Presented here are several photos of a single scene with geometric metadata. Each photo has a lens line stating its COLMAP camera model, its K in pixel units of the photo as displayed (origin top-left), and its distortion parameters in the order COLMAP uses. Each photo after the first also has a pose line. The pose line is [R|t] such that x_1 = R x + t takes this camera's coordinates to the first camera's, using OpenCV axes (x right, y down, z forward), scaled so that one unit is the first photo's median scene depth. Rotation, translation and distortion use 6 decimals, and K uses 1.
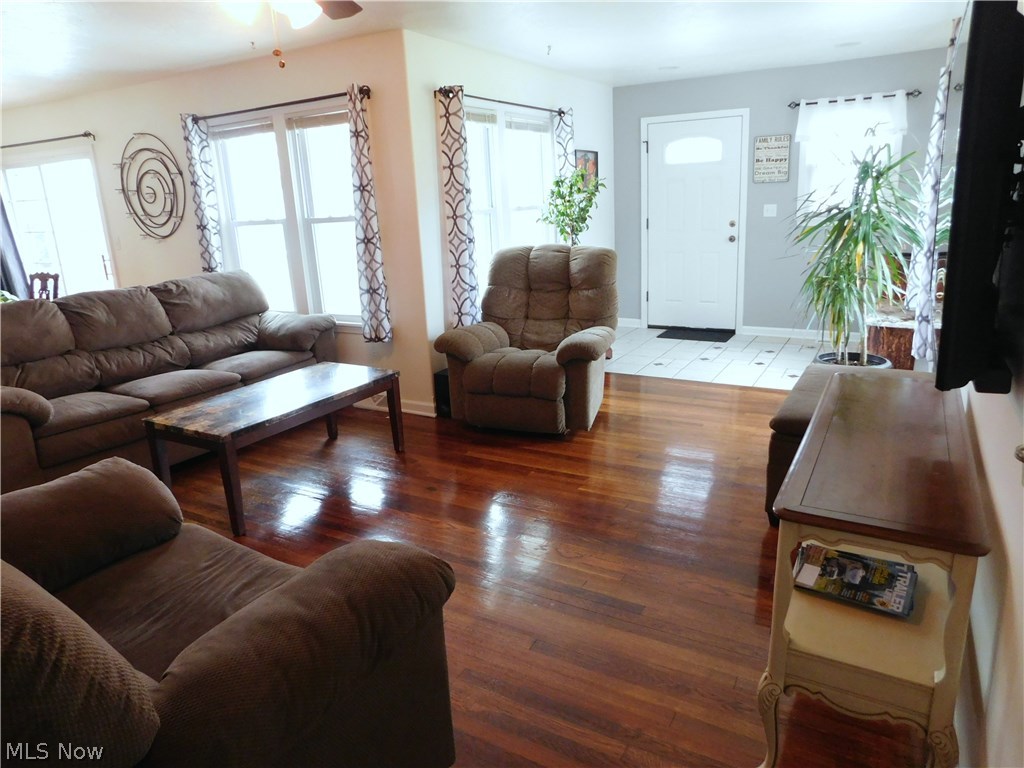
lens RADIAL K [[676.5, 0, 512.0], [0, 676.5, 384.0], [0, 0, 1]] dist [-0.071608, 0.058810]
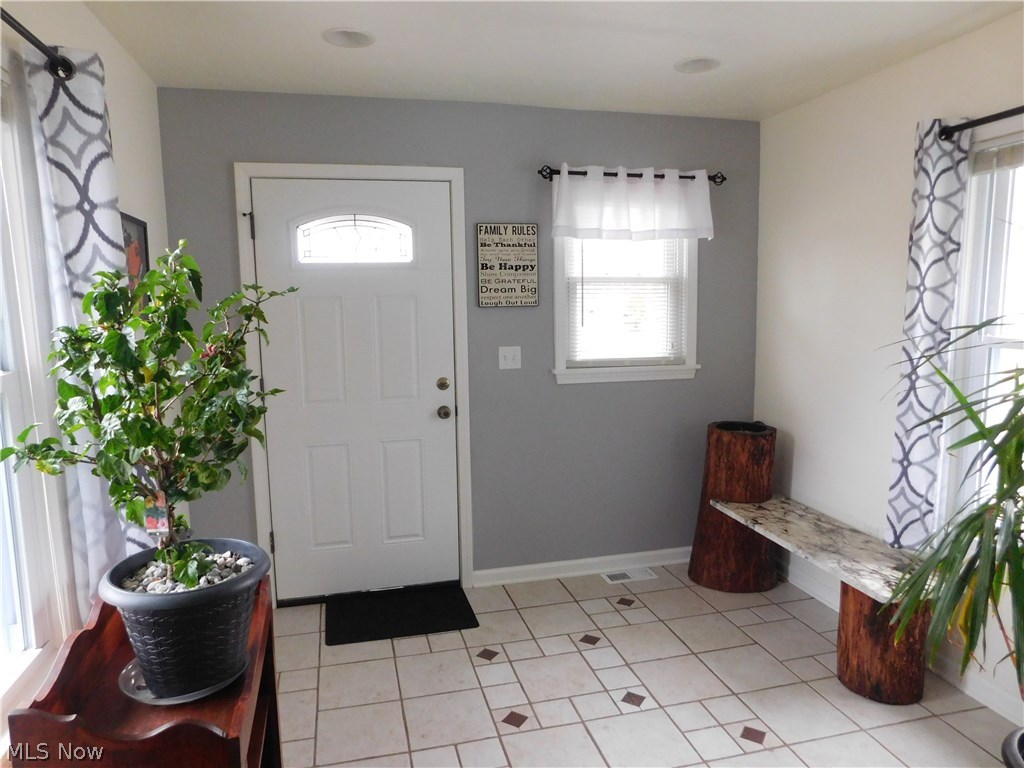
lens RADIAL K [[676.5, 0, 512.0], [0, 676.5, 384.0], [0, 0, 1]] dist [-0.071608, 0.058810]
pose [[0.717516, -0.053684, 0.694471, 0.007290], [0.167952, 0.980942, -0.097696, -0.192486], [-0.675991, 0.186736, 0.712858, 0.637127]]
